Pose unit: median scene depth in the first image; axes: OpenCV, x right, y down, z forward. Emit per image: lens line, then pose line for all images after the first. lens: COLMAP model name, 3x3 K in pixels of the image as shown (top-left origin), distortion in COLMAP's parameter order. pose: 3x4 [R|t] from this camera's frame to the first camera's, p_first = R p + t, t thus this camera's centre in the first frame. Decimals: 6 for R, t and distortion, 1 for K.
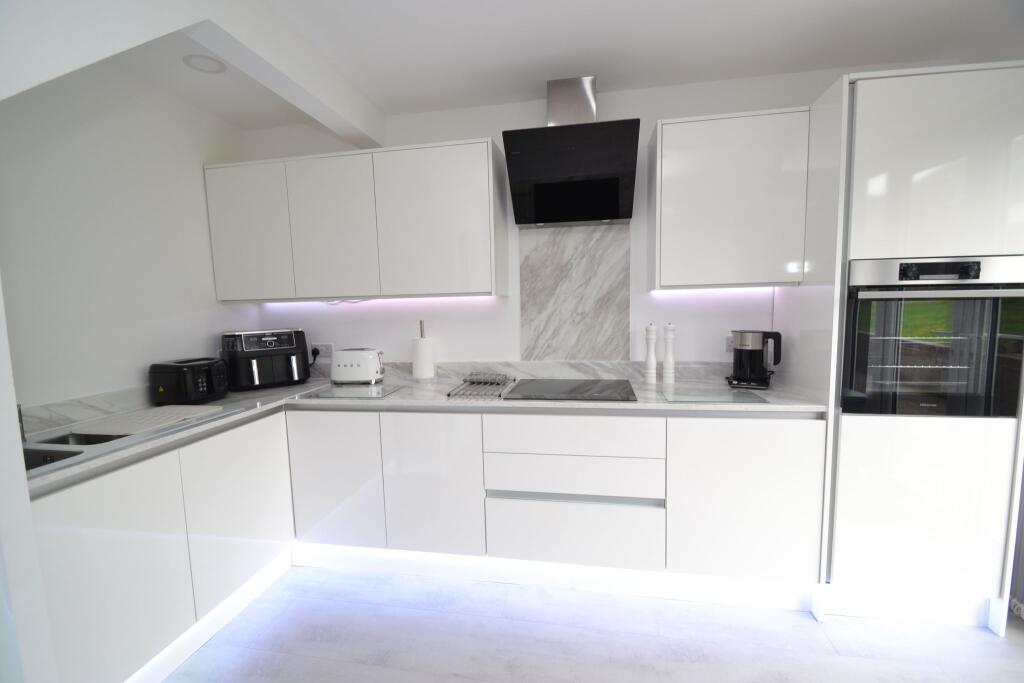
lens RADIAL K [[458.3, 0, 512.9], [0, 458.3, 344.7], [0, 0, 1]] dist [0.003398, -0.008940]
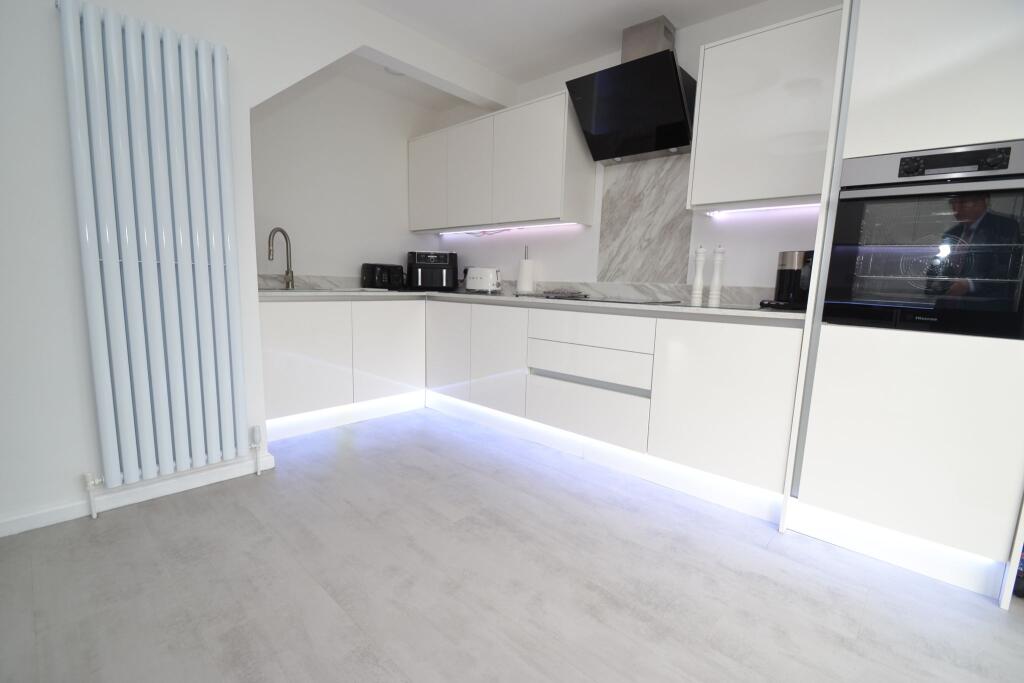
lens RADIAL K [[458.3, 0, 503.8], [0, 458.3, 346.6], [0, 0, 1]] dist [0.003398, -0.008940]
pose [[0.842756, 0.126464, -0.523230, 0.472748], [-0.096971, 0.991776, 0.083523, 0.130231], [0.529490, -0.019651, 0.848089, -0.128120]]
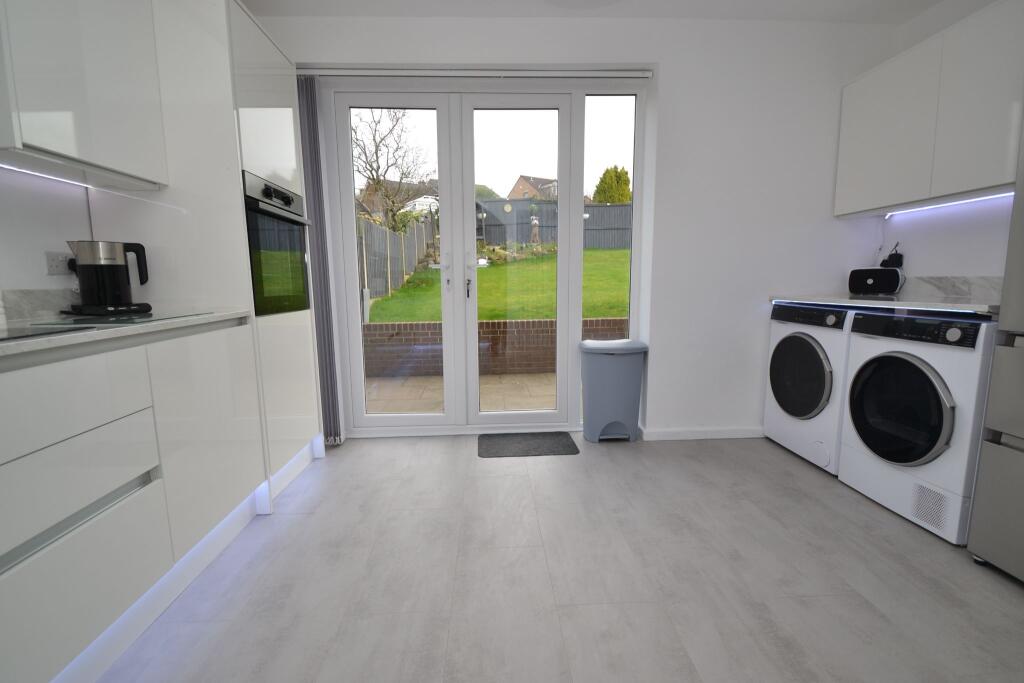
lens RADIAL K [[458.3, 0, 509.1], [0, 458.3, 344.1], [0, 0, 1]] dist [0.003398, -0.008940]
pose [[-0.239008, -0.108874, 0.964895, -0.338749], [0.109376, 0.984352, 0.138162, 0.093097], [-0.964838, 0.138558, -0.223360, 0.478589]]
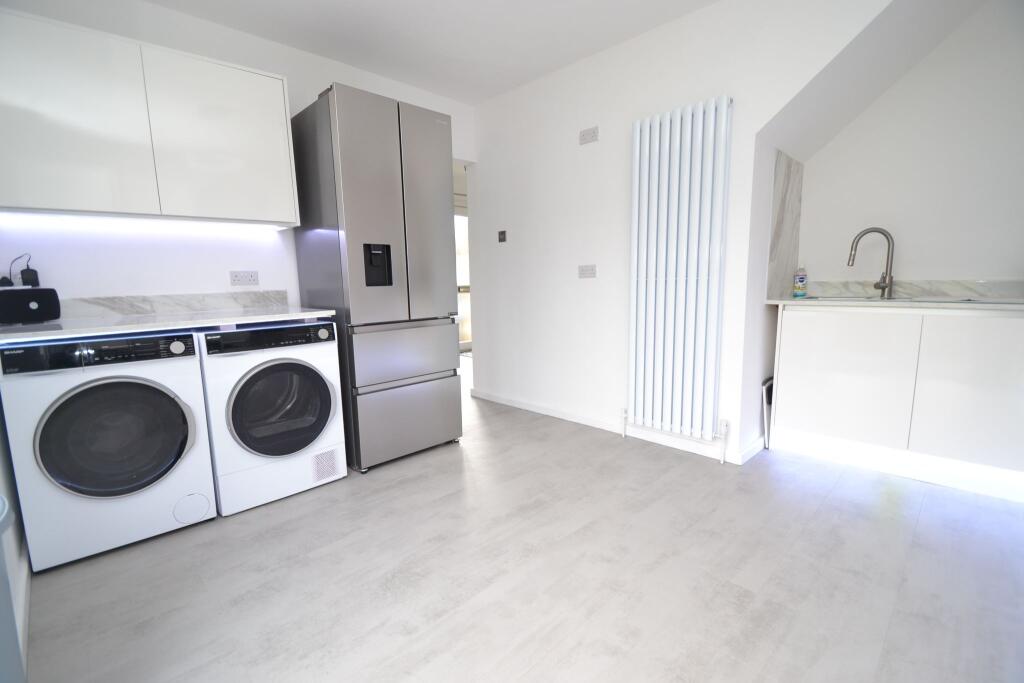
lens RADIAL K [[458.3, 0, 498.8], [0, 458.3, 345.6], [0, 0, 1]] dist [0.003398, -0.008940]
pose [[-0.579731, 0.149839, -0.800912, 0.675927], [-0.041633, 0.976215, 0.212772, 0.056764], [0.813743, 0.156695, -0.559704, 0.500914]]
